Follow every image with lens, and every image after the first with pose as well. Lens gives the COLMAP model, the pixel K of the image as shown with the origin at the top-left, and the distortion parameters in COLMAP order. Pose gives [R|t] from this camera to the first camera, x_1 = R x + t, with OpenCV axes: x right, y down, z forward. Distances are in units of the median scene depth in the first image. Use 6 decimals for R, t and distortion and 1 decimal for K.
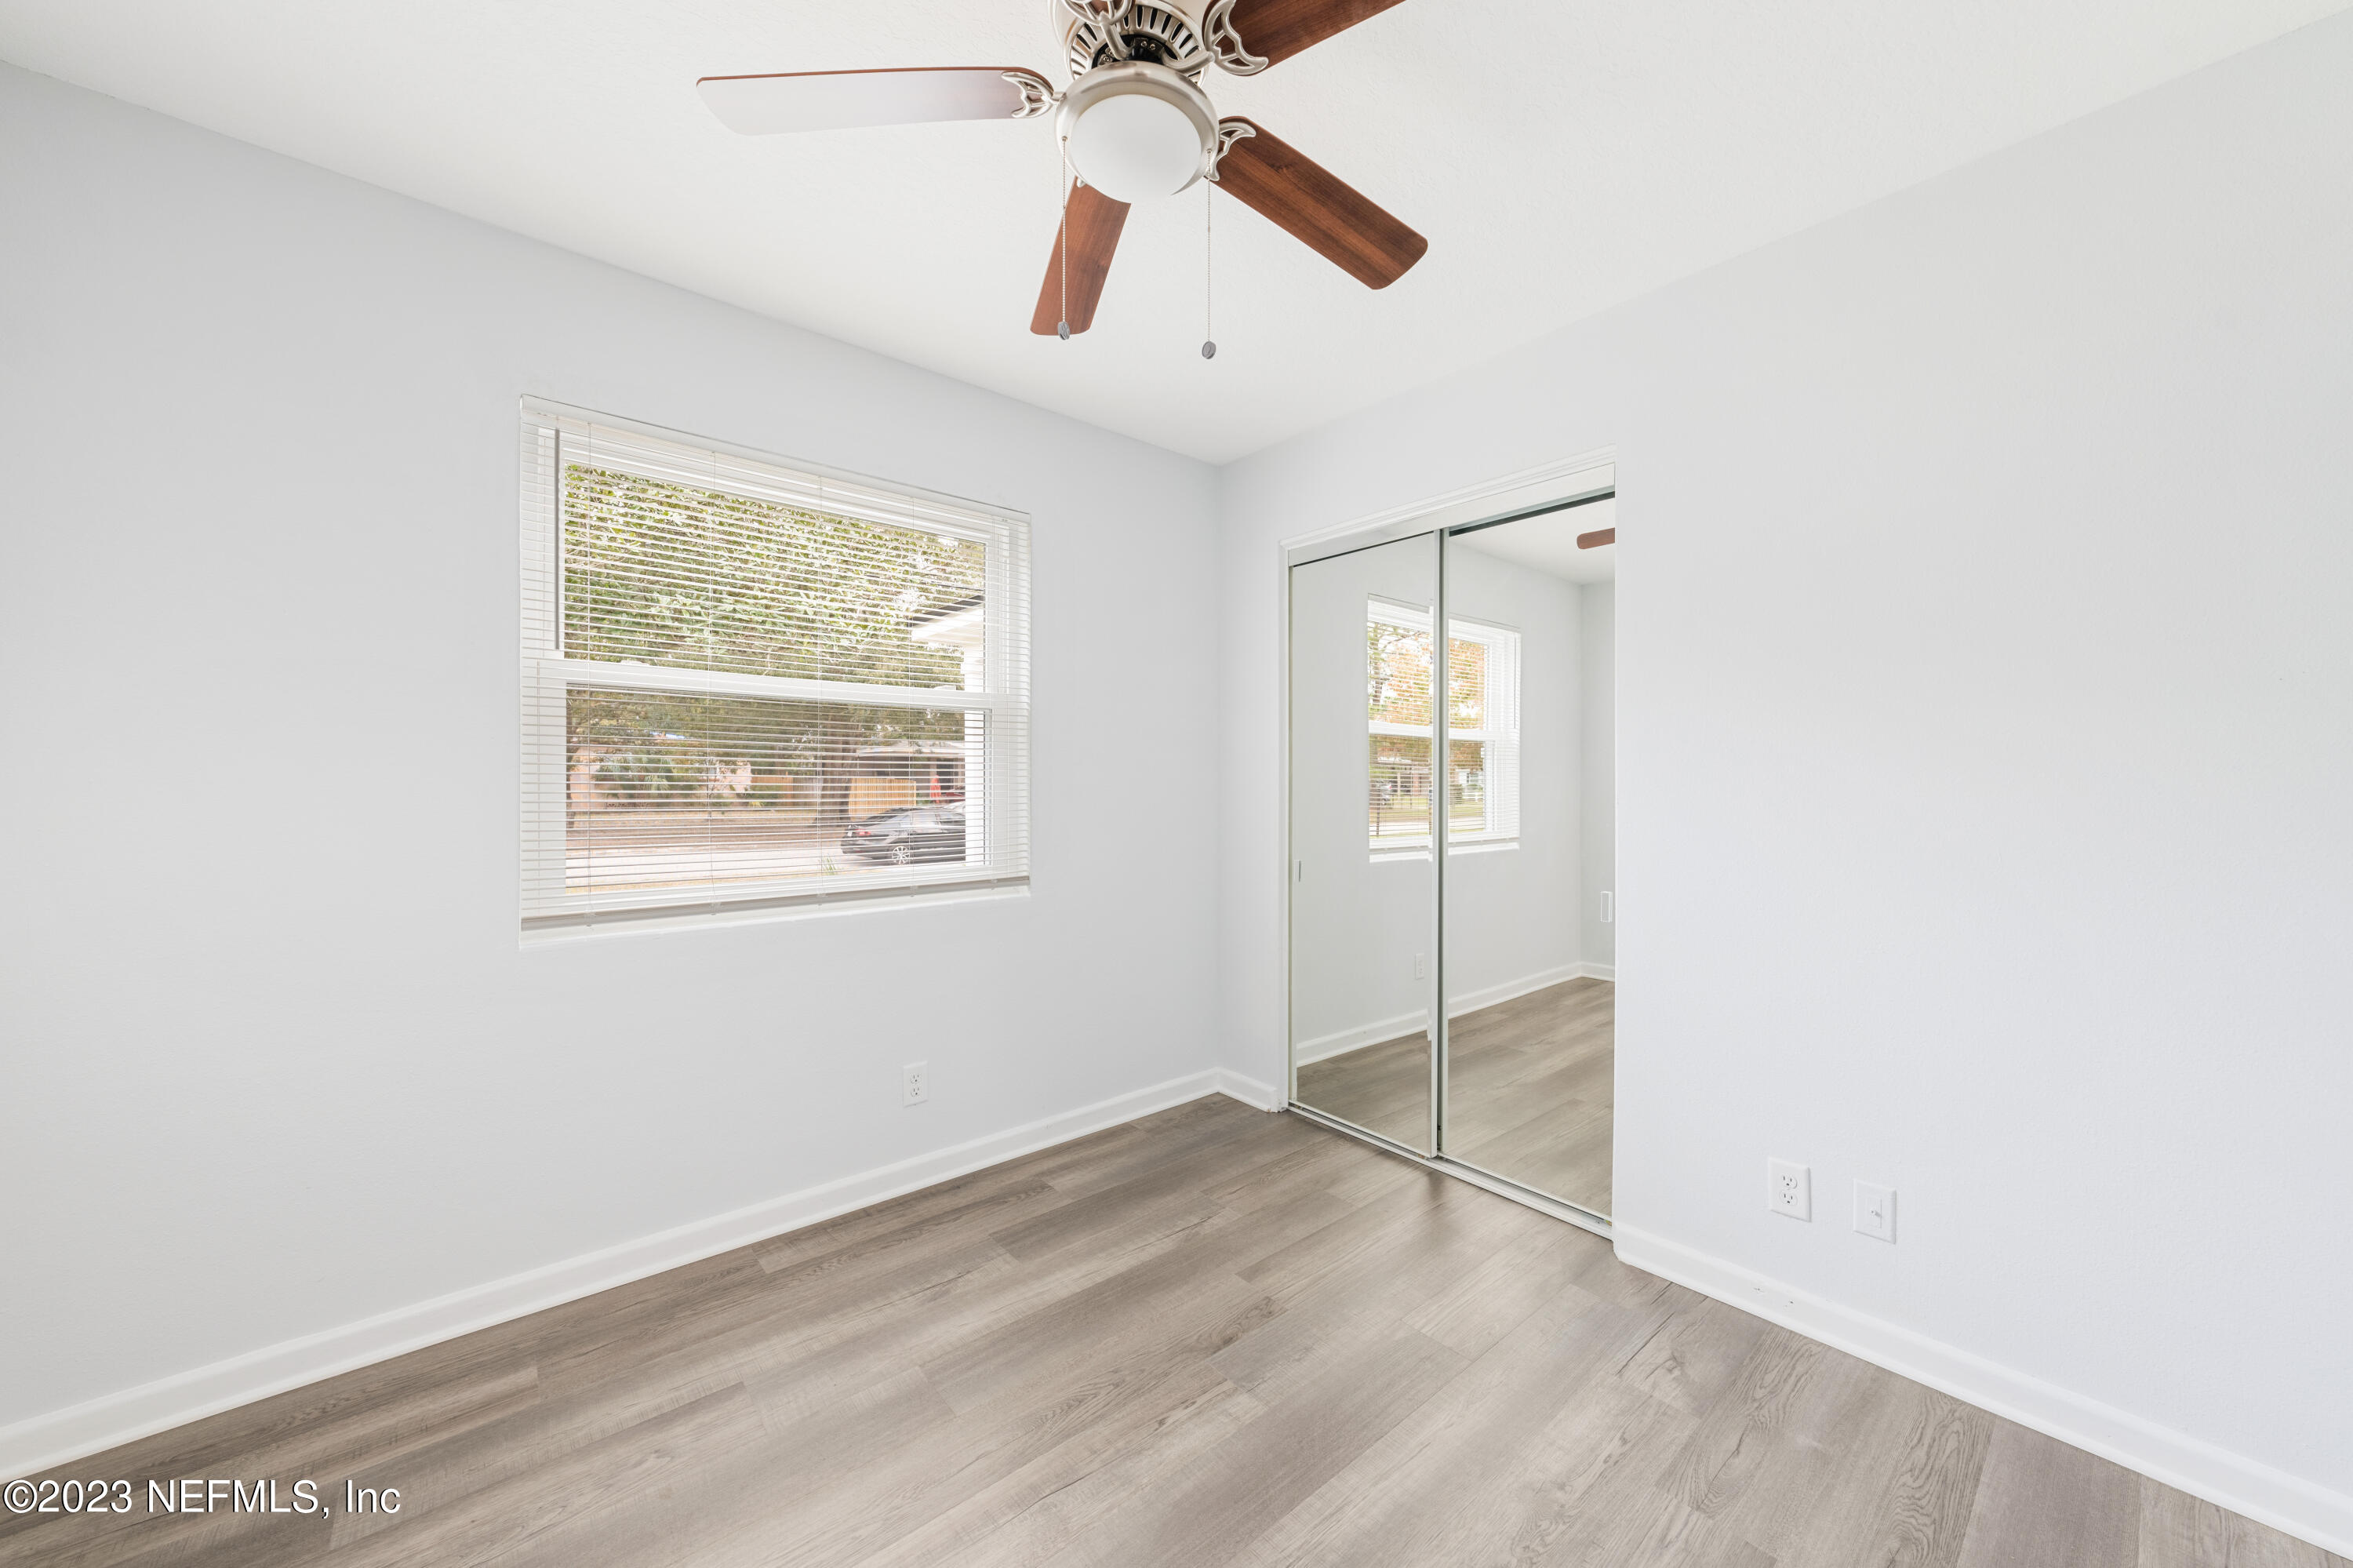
lens RADIAL K [[831.5, 0, 1173.6], [0, 831.5, 778.5], [0, 0, 1]] dist [0.000138, -0.000083]
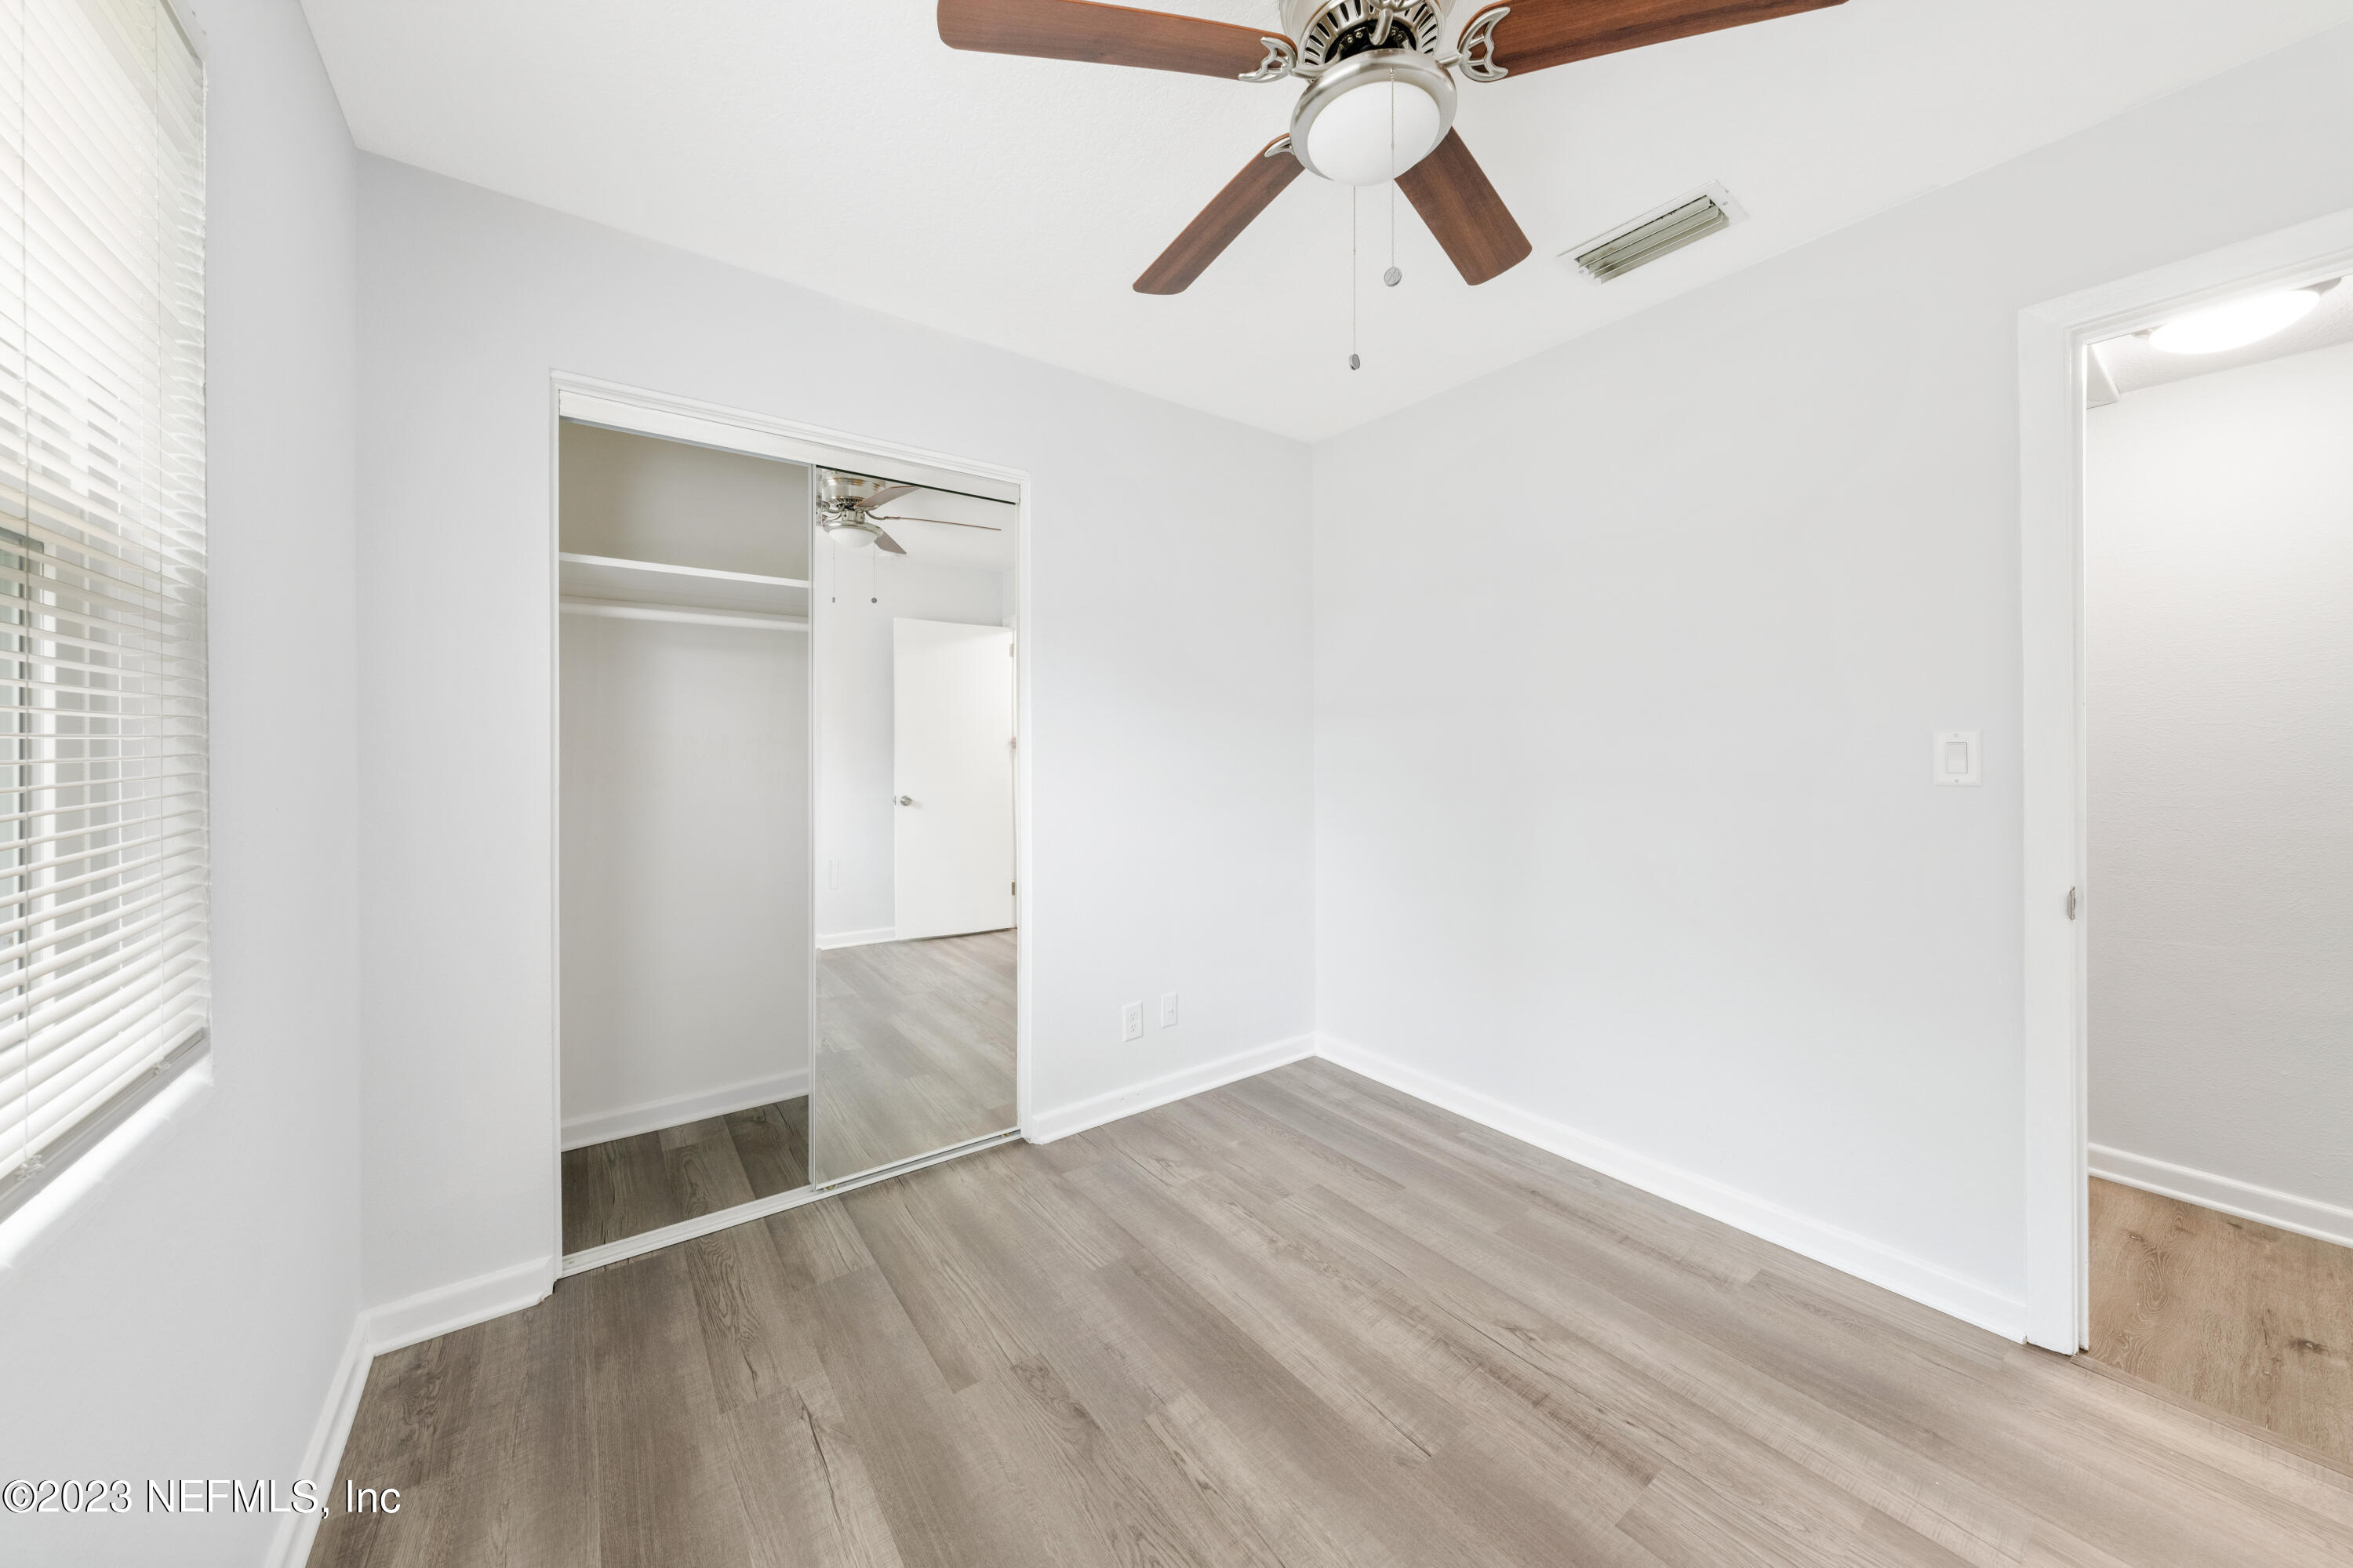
lens RADIAL K [[831.5, 0, 1164.2], [0, 831.5, 745.3], [0, 0, 1]] dist [0.000138, -0.000083]
pose [[0.078390, -0.001455, 0.996922, -0.777930], [0.004467, 0.999989, 0.001108, -0.009344], [-0.996913, 0.004366, 0.078395, 0.844480]]
